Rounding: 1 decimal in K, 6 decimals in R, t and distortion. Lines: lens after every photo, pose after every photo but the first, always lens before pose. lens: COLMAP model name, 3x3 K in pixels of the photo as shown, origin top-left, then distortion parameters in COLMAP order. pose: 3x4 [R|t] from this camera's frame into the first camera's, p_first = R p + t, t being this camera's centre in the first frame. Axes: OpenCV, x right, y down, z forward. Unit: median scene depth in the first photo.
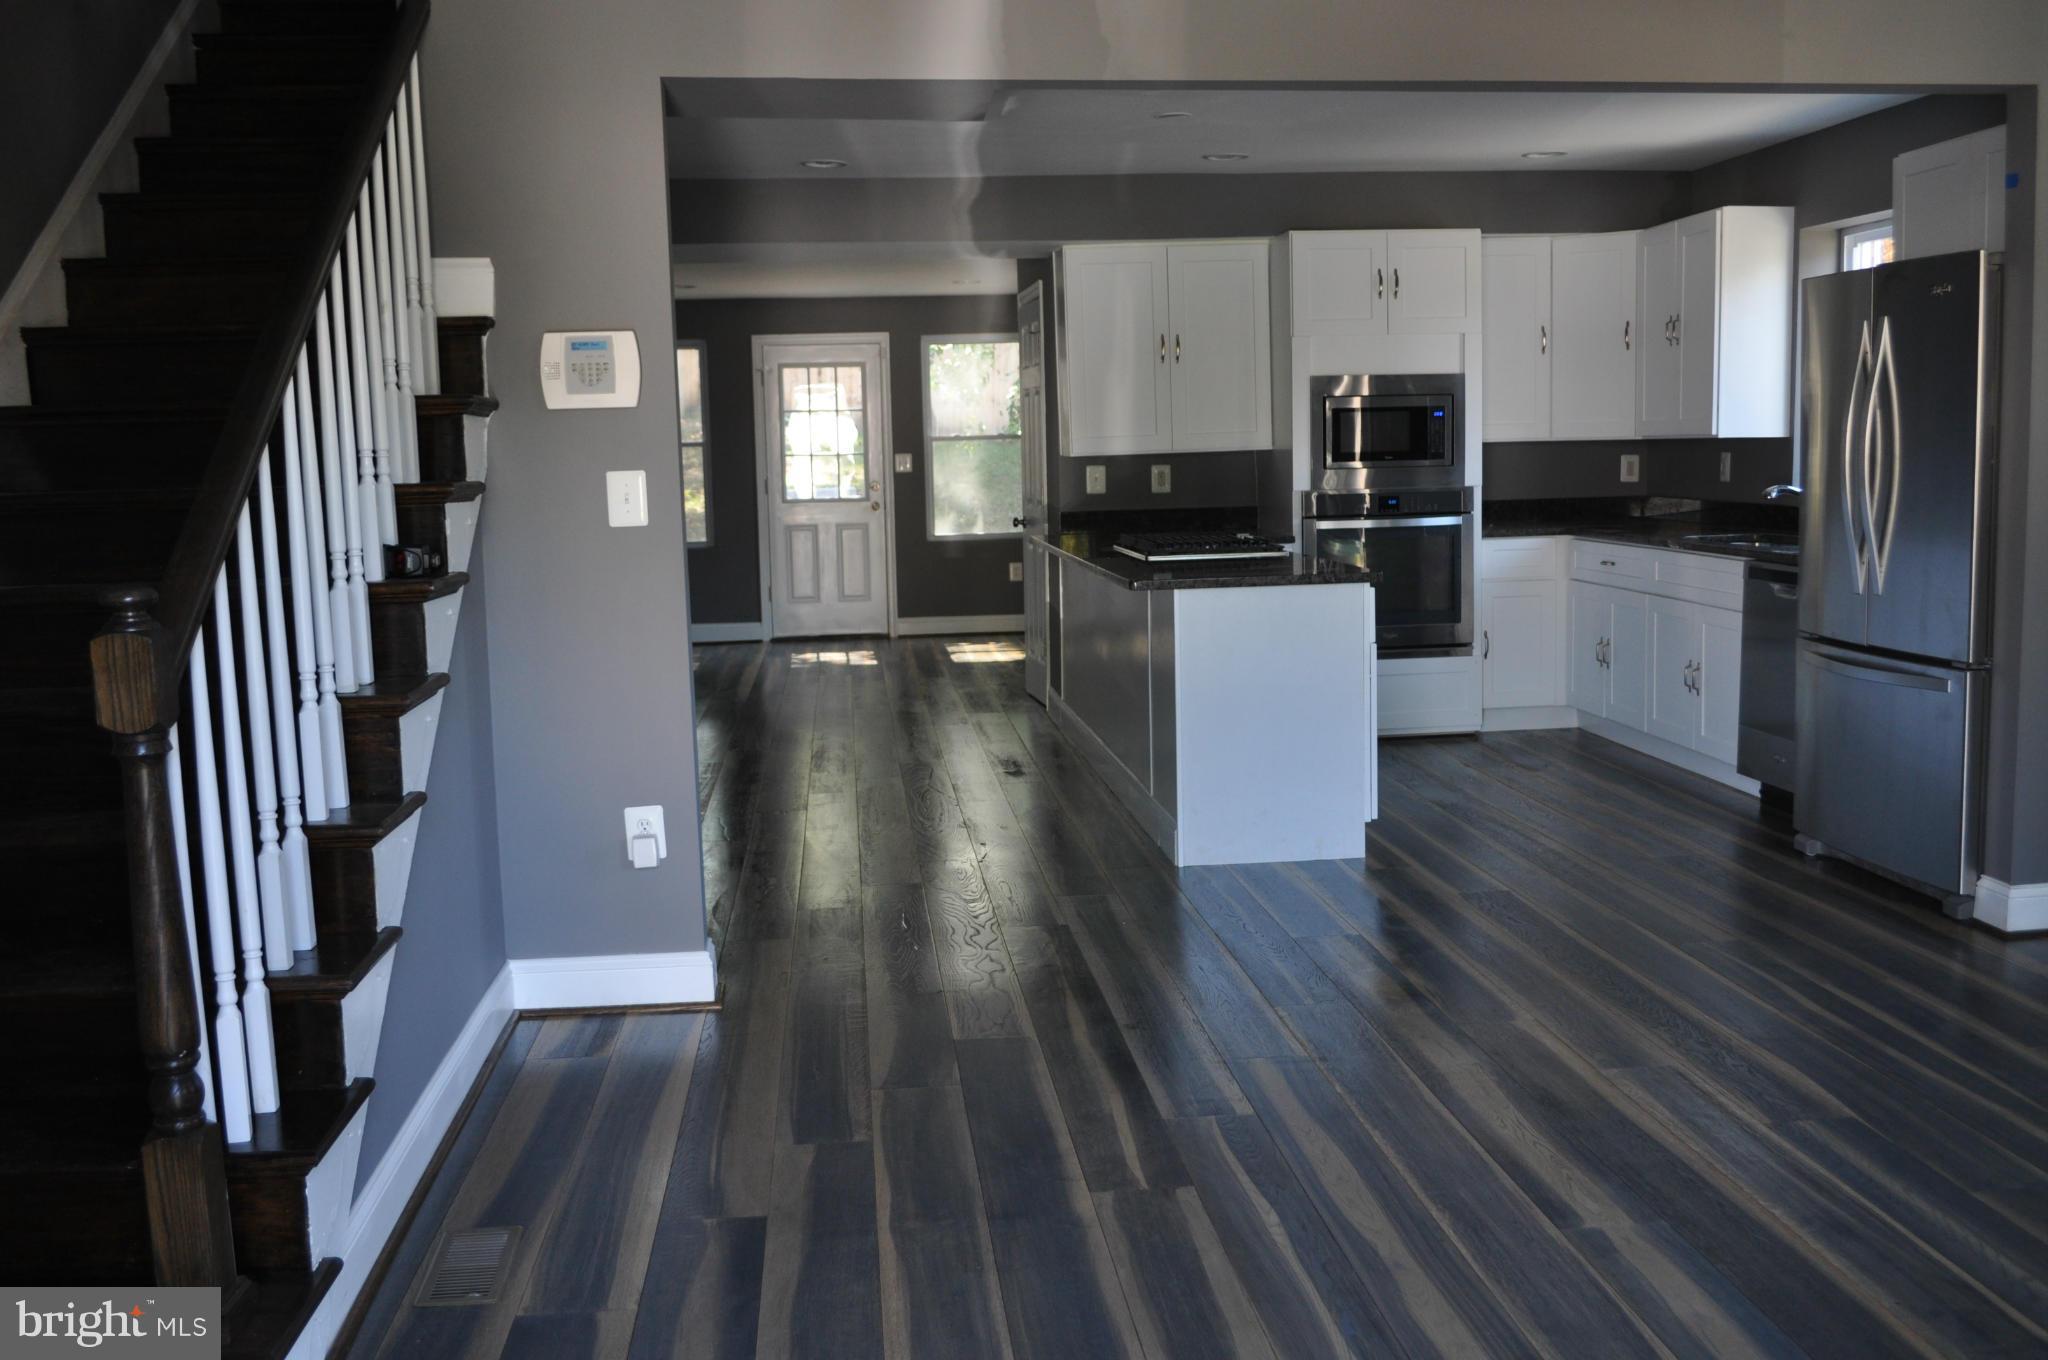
lens RADIAL K [[1833.1, 0, 1024.0], [0, 1833.1, 680.0], [0, 0, 1]] dist [-0.072566, -0.002697]
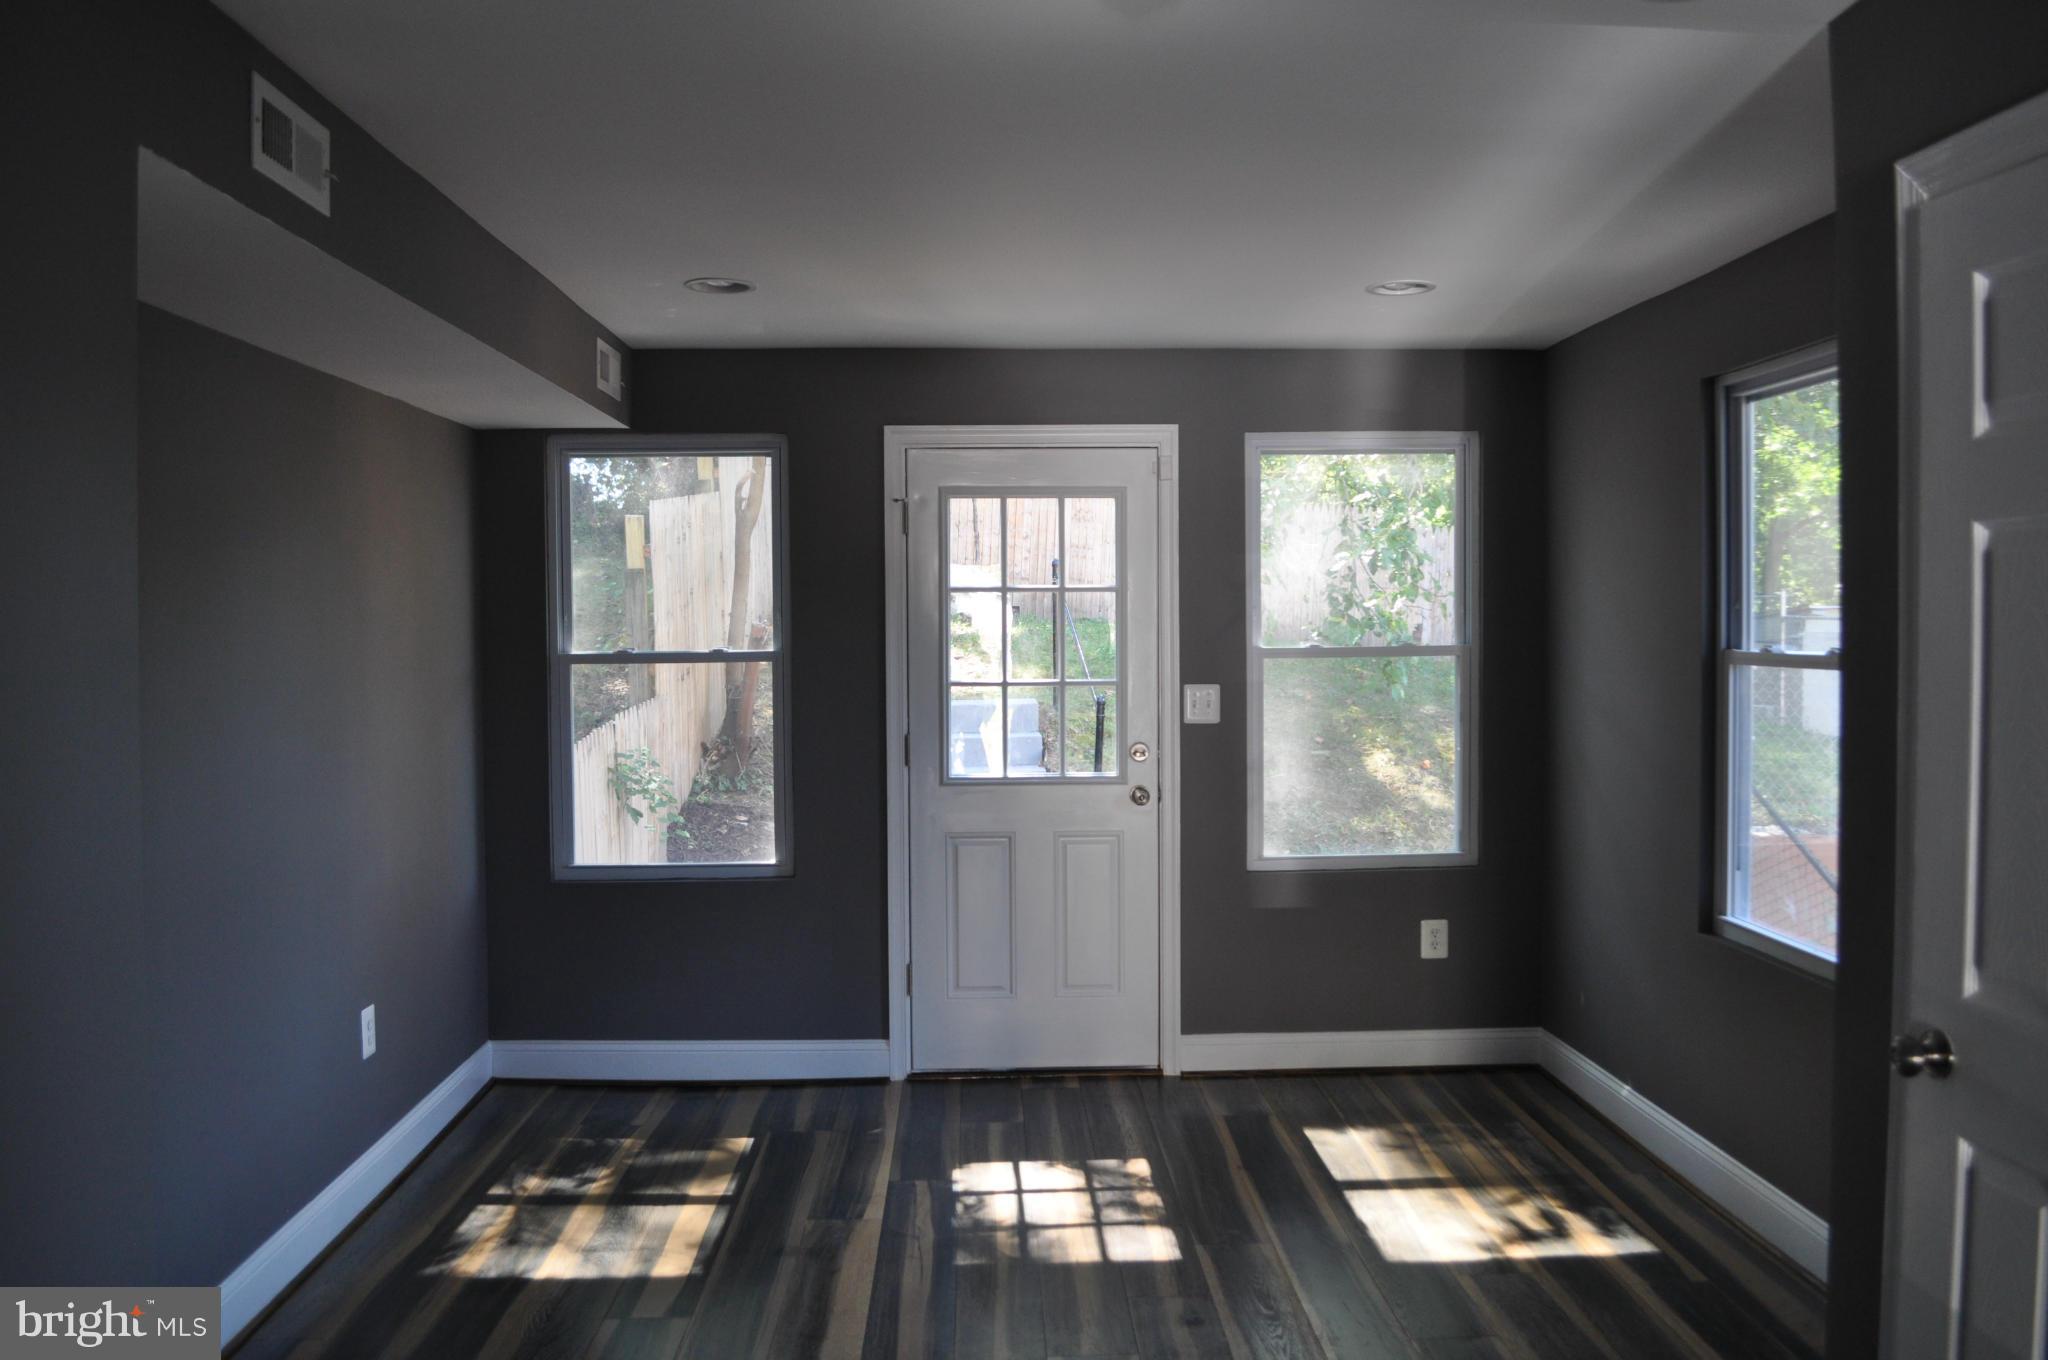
lens RADIAL K [[1605.6, 0, 1024.0], [0, 1605.6, 680.0], [0, 0, 1]] dist [-0.076746, 0.002965]
pose [[0.997643, 0.018406, -0.066100, -0.136487], [-0.024187, 0.995848, -0.087758, -0.142445], [0.064211, 0.089150, 0.993946, 0.960719]]
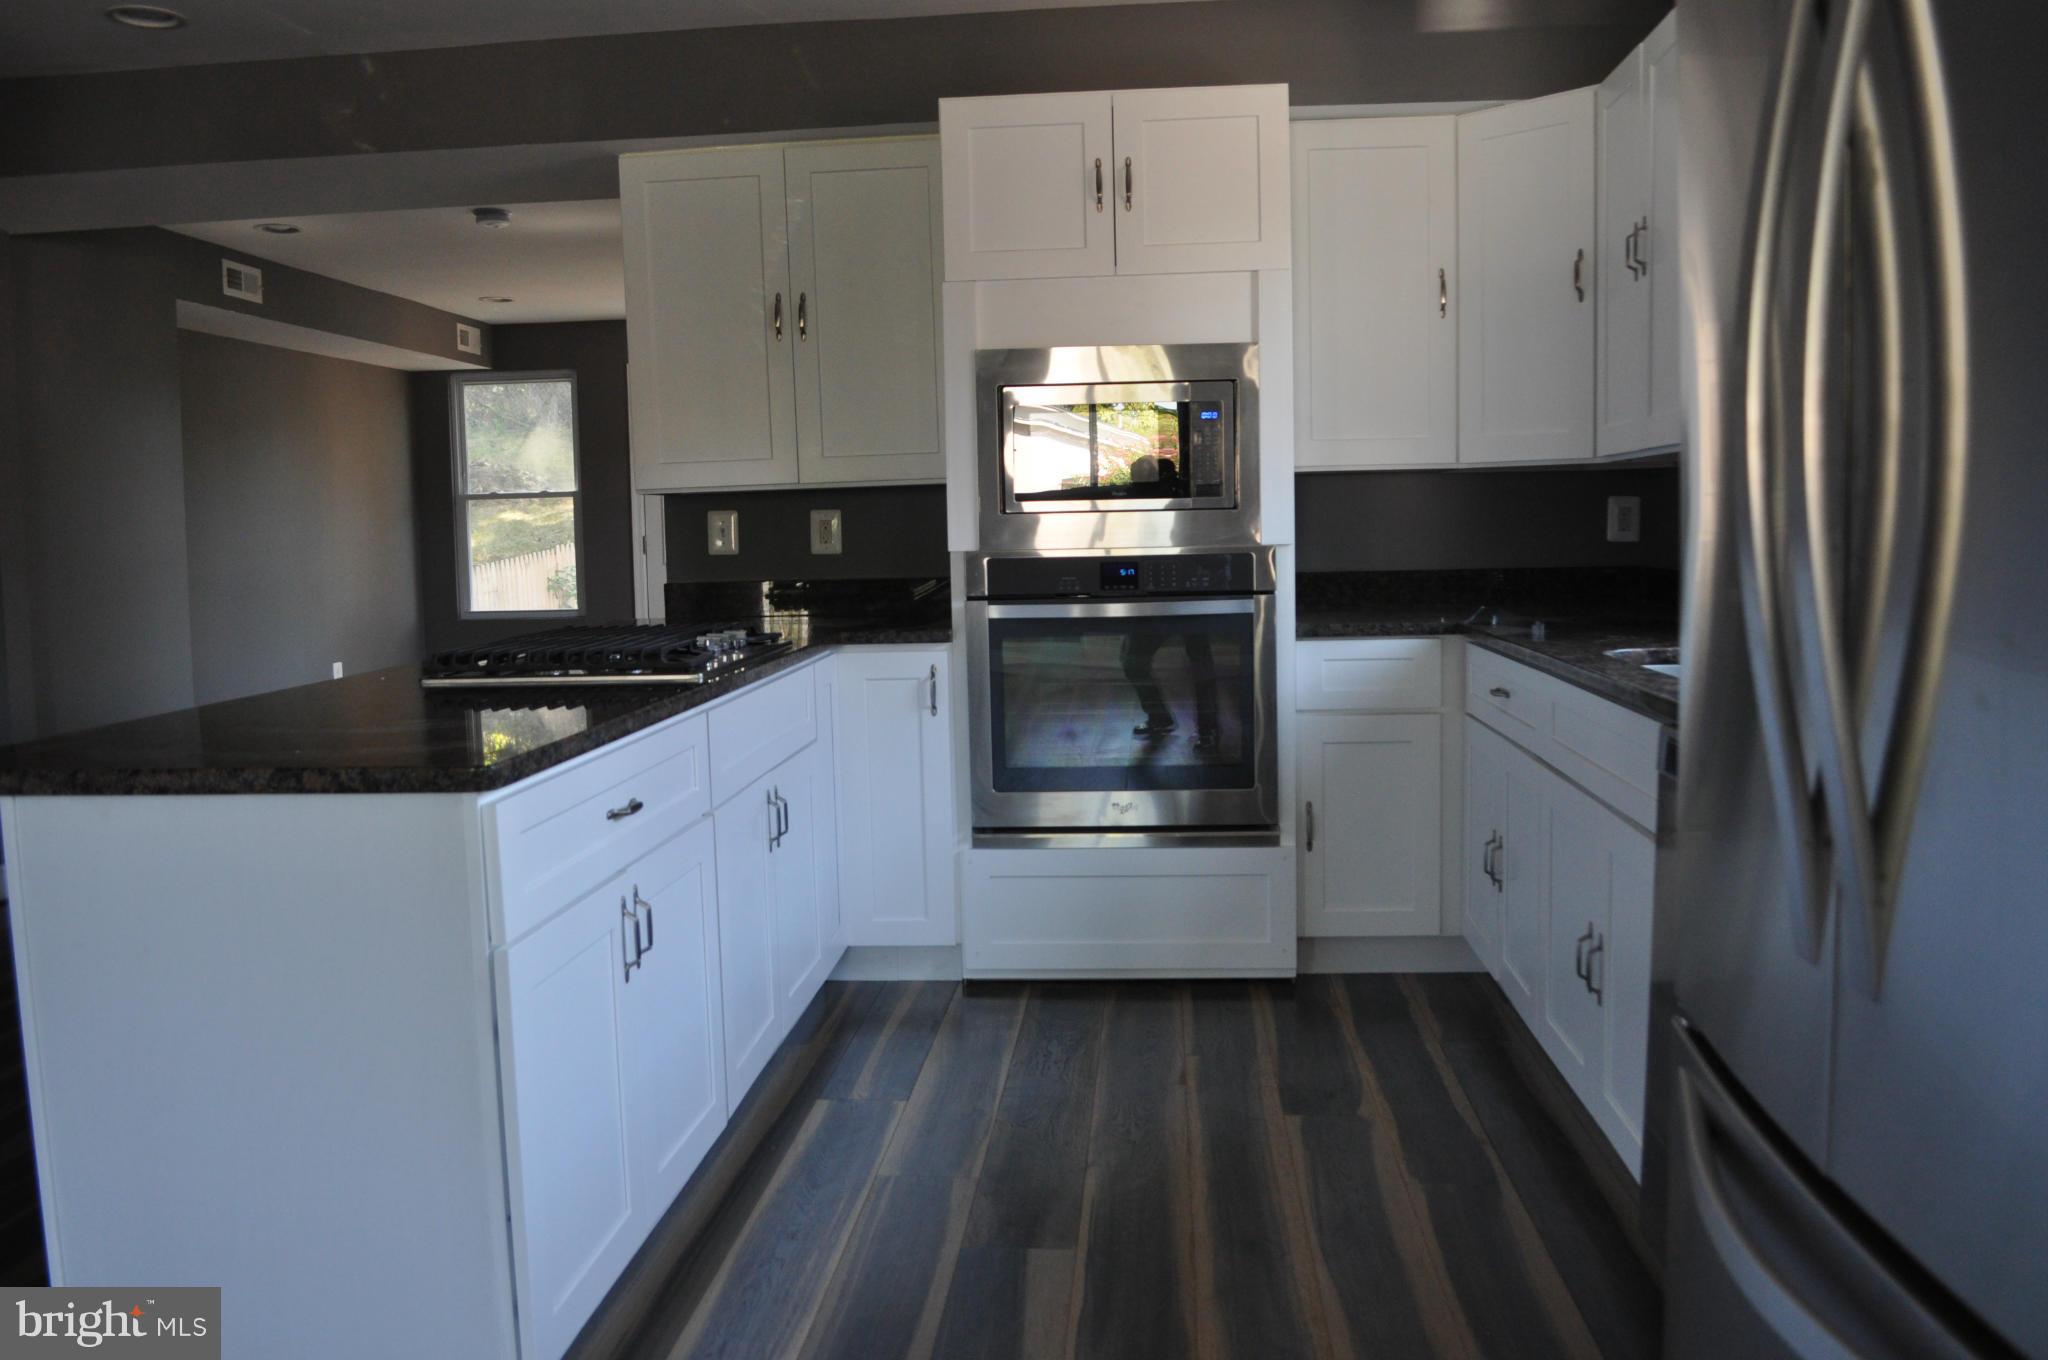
lens RADIAL K [[1605.6, 0, 1024.0], [0, 1605.6, 680.0], [0, 0, 1]] dist [-0.076746, 0.002965]
pose [[0.983345, 0.022930, -0.180294, 0.262056], [-0.027342, 0.999384, -0.022023, -0.052677], [0.179678, 0.026586, 0.983366, 0.509904]]
